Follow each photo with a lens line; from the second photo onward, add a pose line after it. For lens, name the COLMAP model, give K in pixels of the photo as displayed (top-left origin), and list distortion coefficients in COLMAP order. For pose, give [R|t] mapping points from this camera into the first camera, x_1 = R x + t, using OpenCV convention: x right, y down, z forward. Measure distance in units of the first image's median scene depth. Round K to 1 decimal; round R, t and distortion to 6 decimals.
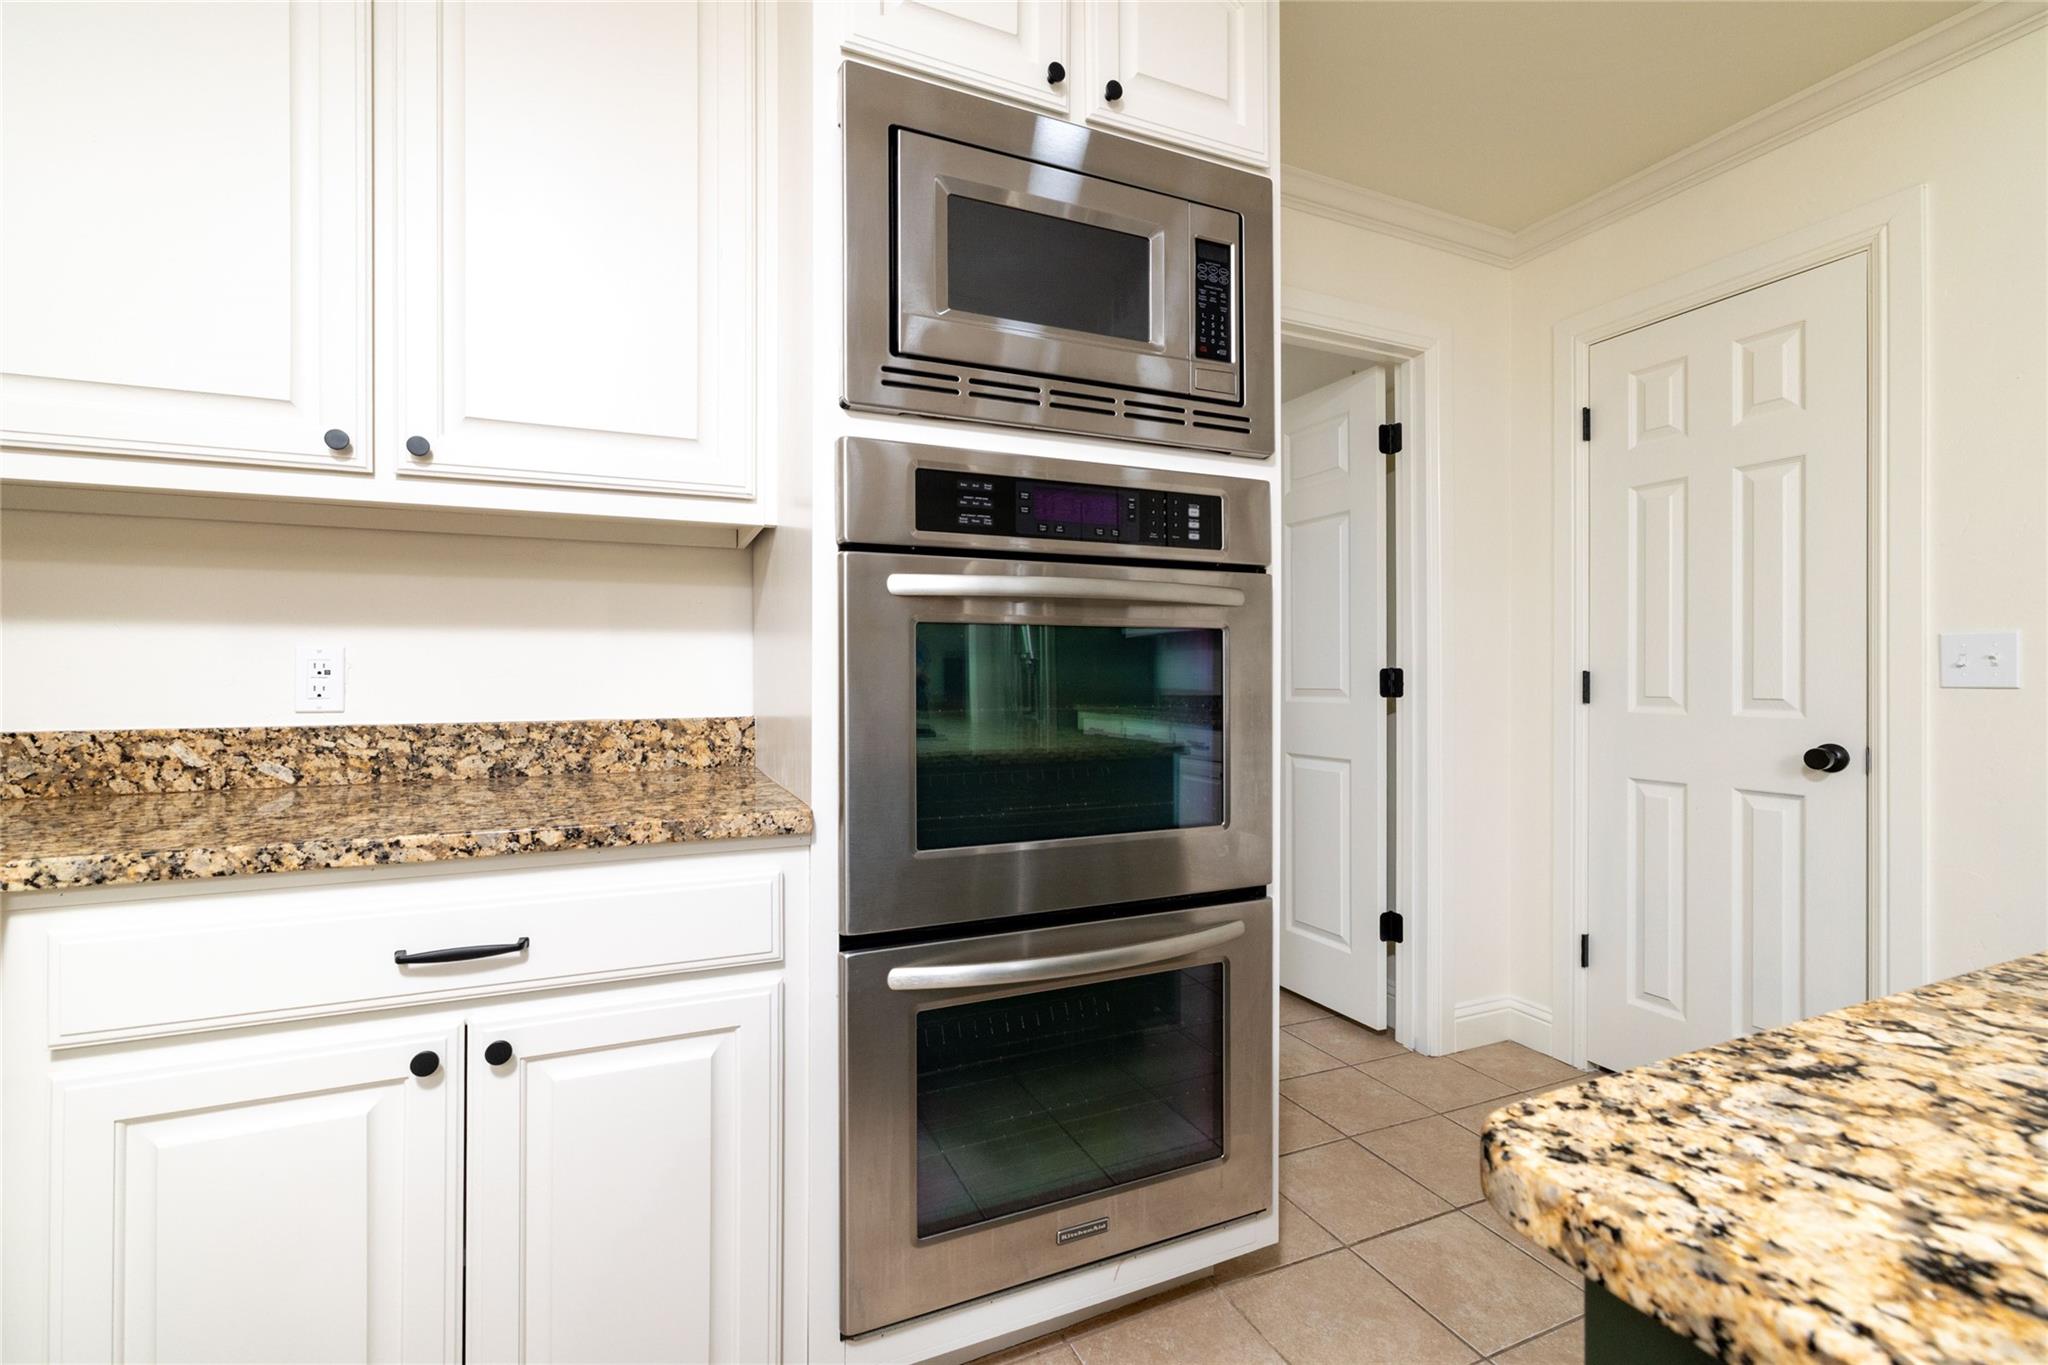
lens RADIAL K [[885.5, 0, 1011.5], [0, 885.5, 674.8], [0, 0, 1]] dist [-0.001434, 0.000616]
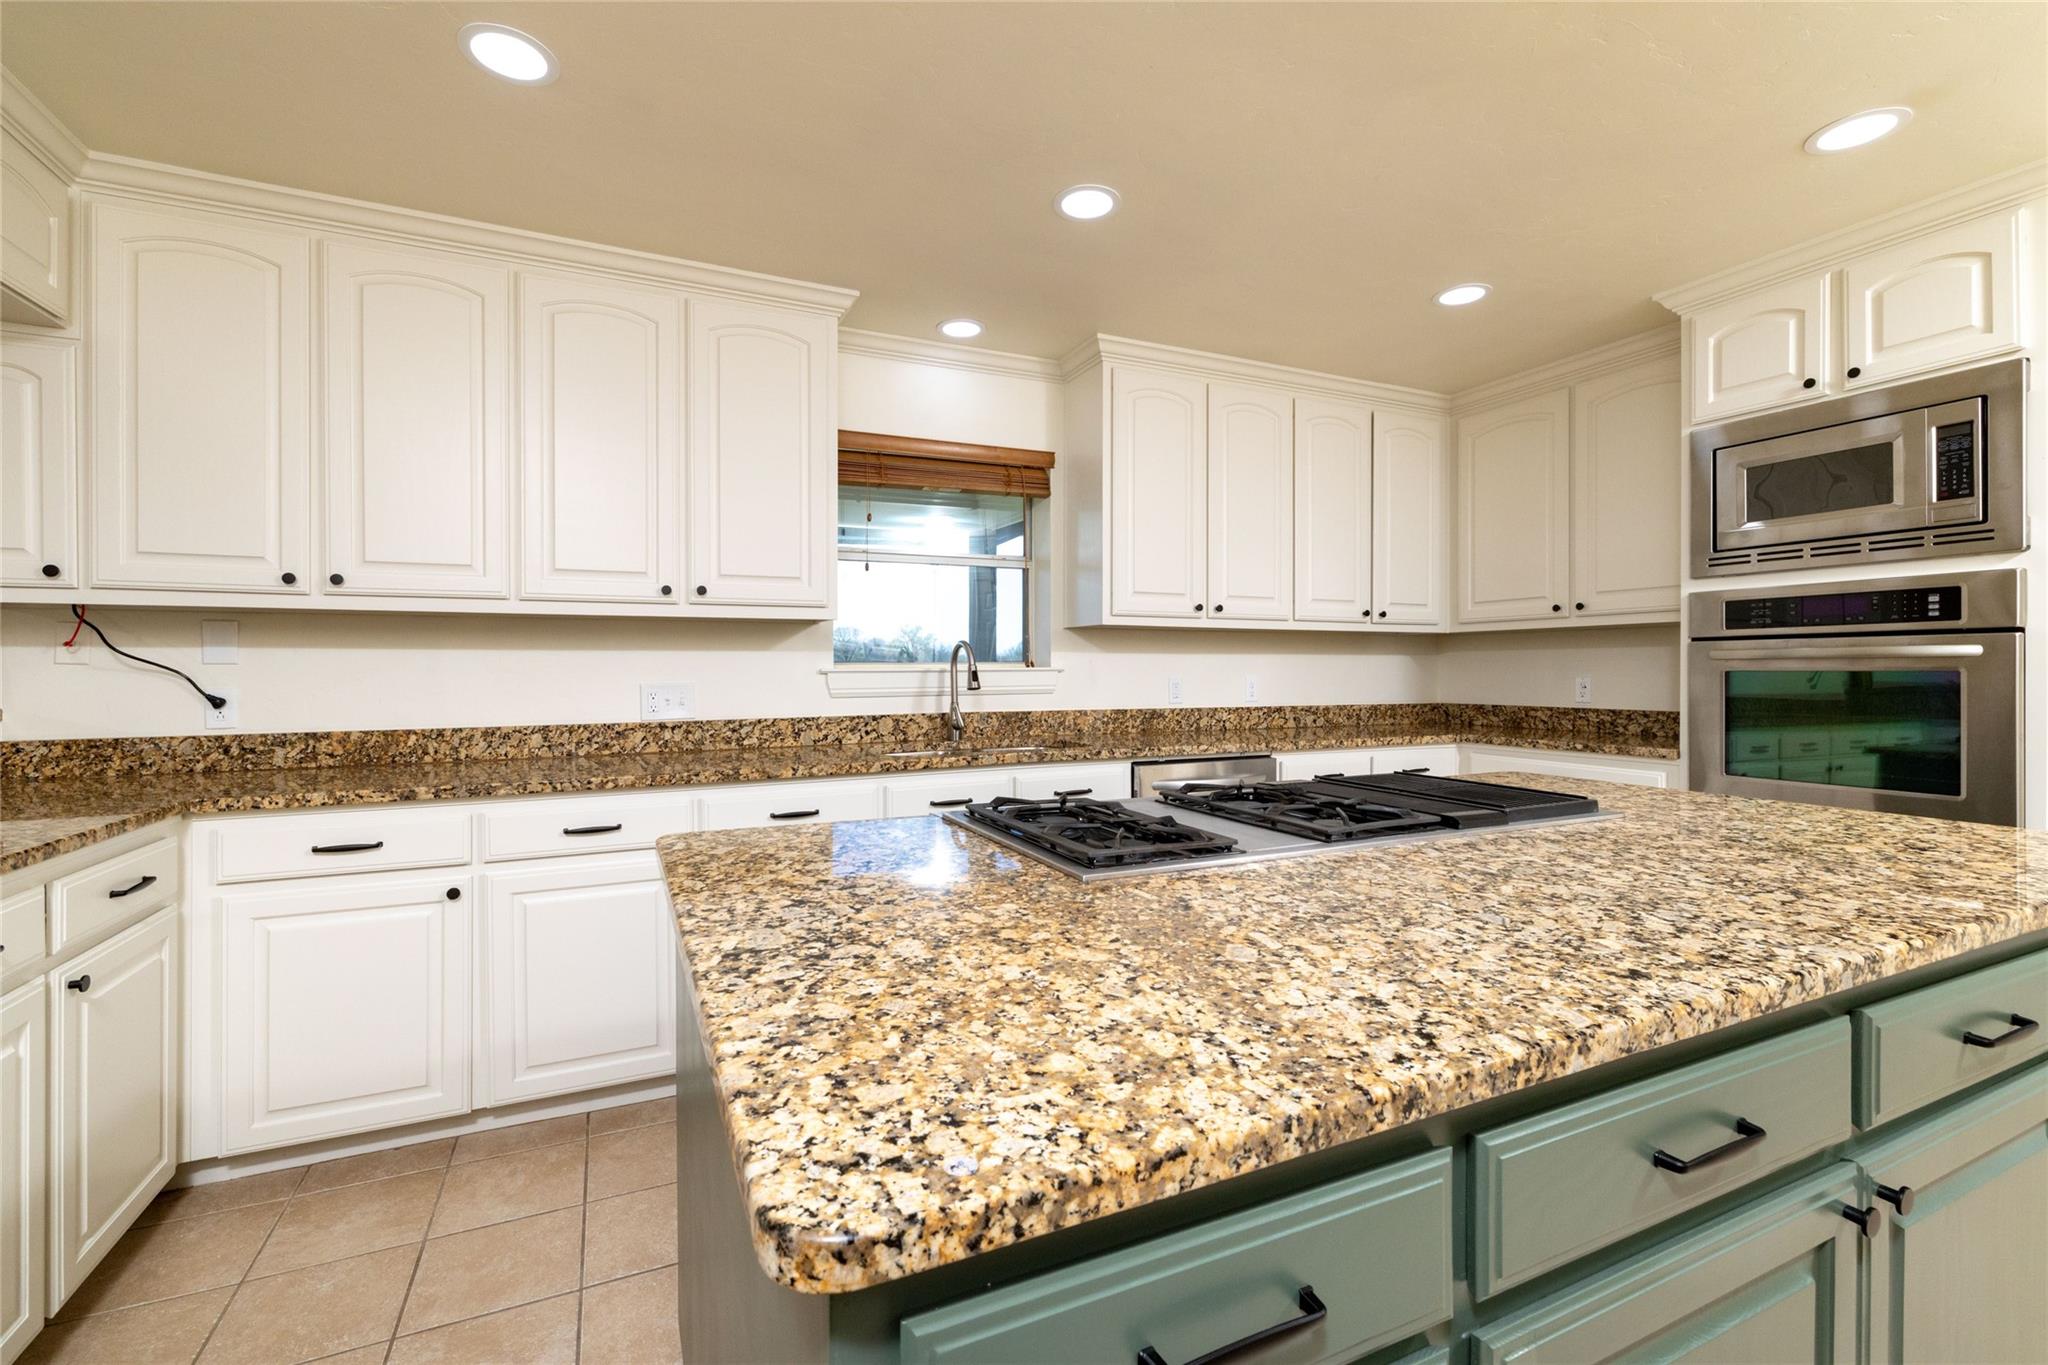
lens RADIAL K [[885.5, 0, 1023.1], [0, 885.5, 666.7], [0, 0, 1]] dist [-0.001434, 0.000616]
pose [[0.026599, -0.002844, -0.999642, 1.768436], [-0.001468, 0.999995, -0.002884, -0.053287], [0.999645, 0.001544, 0.026594, -0.696499]]
